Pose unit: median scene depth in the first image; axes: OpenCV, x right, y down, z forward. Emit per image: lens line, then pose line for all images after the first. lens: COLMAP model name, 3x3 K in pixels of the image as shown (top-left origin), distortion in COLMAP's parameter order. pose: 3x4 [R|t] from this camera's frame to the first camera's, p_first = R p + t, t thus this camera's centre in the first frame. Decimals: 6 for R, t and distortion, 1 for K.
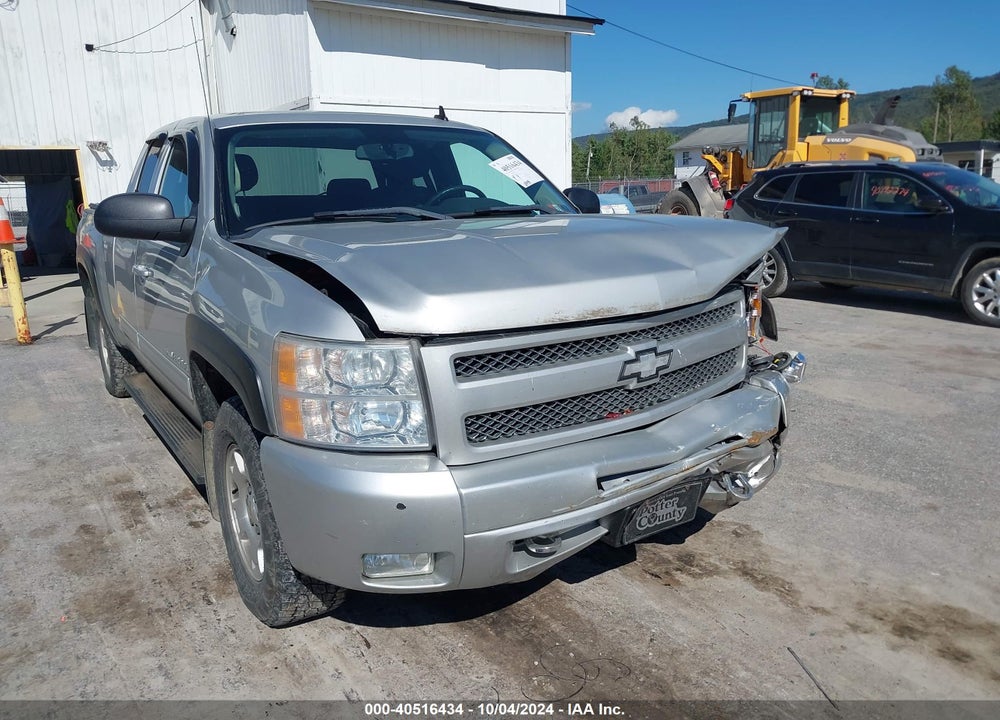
lens RADIAL K [[802.0, 0, 505.1], [0, 802.0, 356.6], [0, 0, 1]] dist [0.016012, -0.035163]
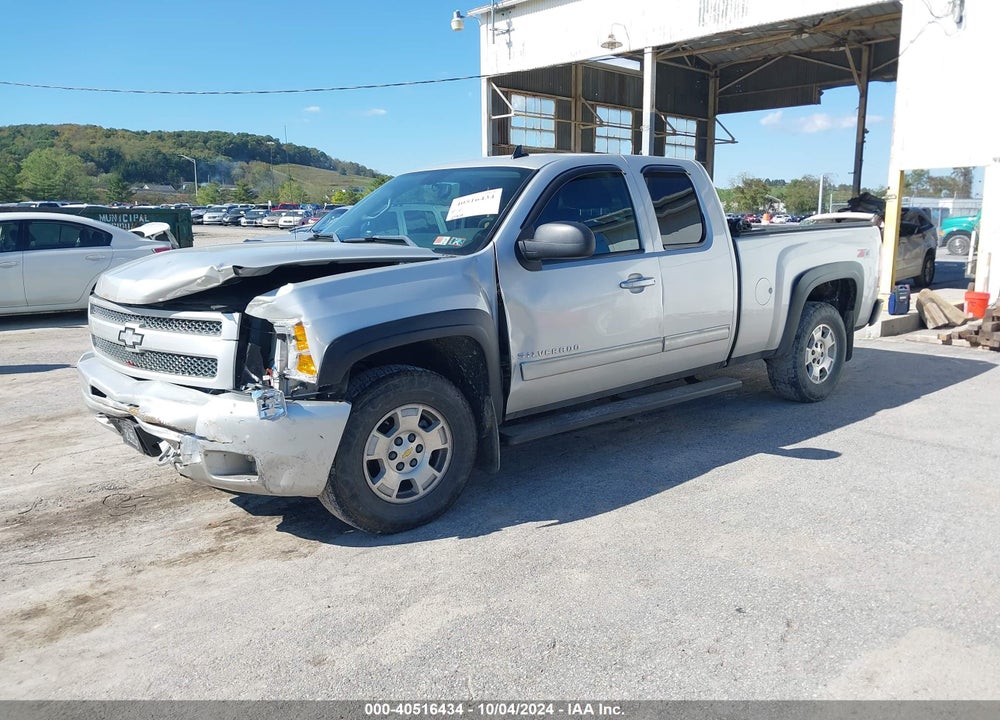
lens RADIAL K [[802.0, 0, 516.8], [0, 802.0, 364.8], [0, 0, 1]] dist [0.016012, -0.035163]
pose [[0.138009, 0.206156, -0.968738, 1.252295], [-0.205309, 0.962807, 0.175645, -0.254520], [0.968918, 0.174650, 0.175202, 1.015884]]
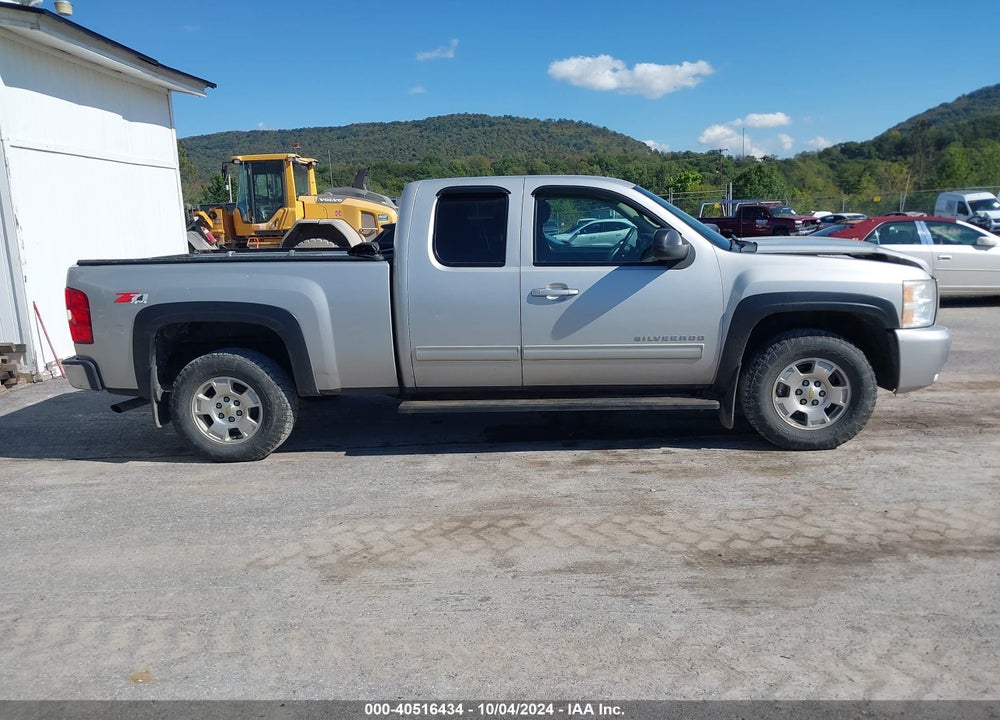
lens RADIAL K [[802.0, 0, 507.8], [0, 802.0, 365.3], [0, 0, 1]] dist [0.016012, -0.035163]
pose [[0.597905, -0.142938, 0.788720, -1.732069], [0.190089, 0.981188, 0.033717, -0.055941], [-0.778702, 0.129768, 0.613828, 0.312150]]
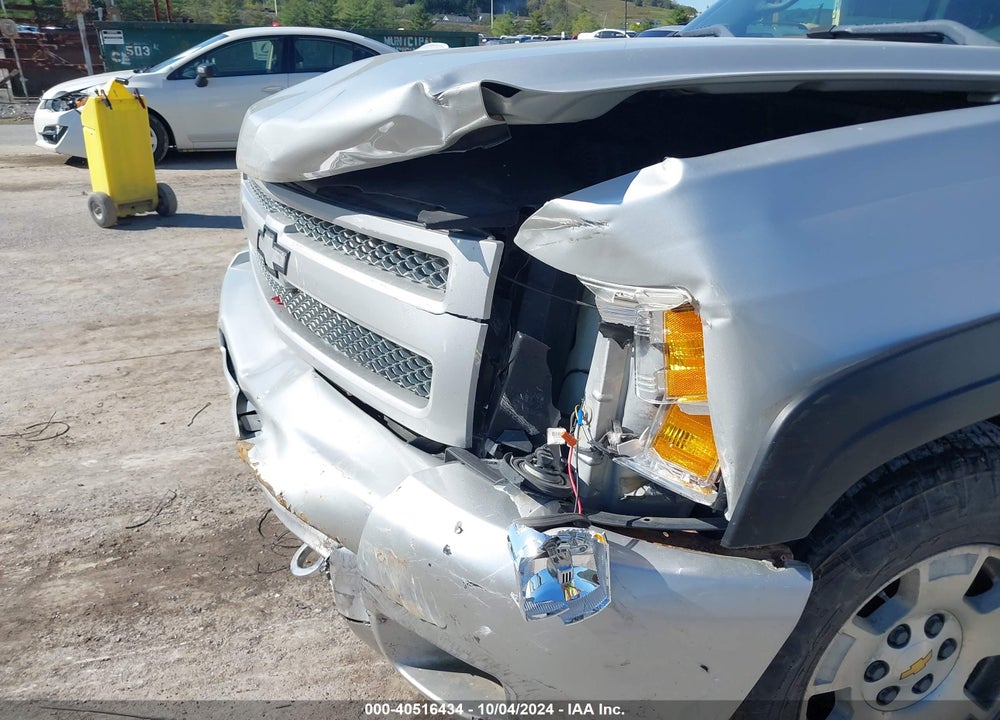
lens RADIAL K [[802.0, 0, 494.0], [0, 802.0, 373.2], [0, 0, 1]] dist [0.016012, -0.035163]
pose [[-0.235703, 0.387552, -0.891206, 0.556735], [-0.197848, 0.878702, 0.434441, -0.166645], [0.951473, 0.278723, -0.130436, 0.905980]]
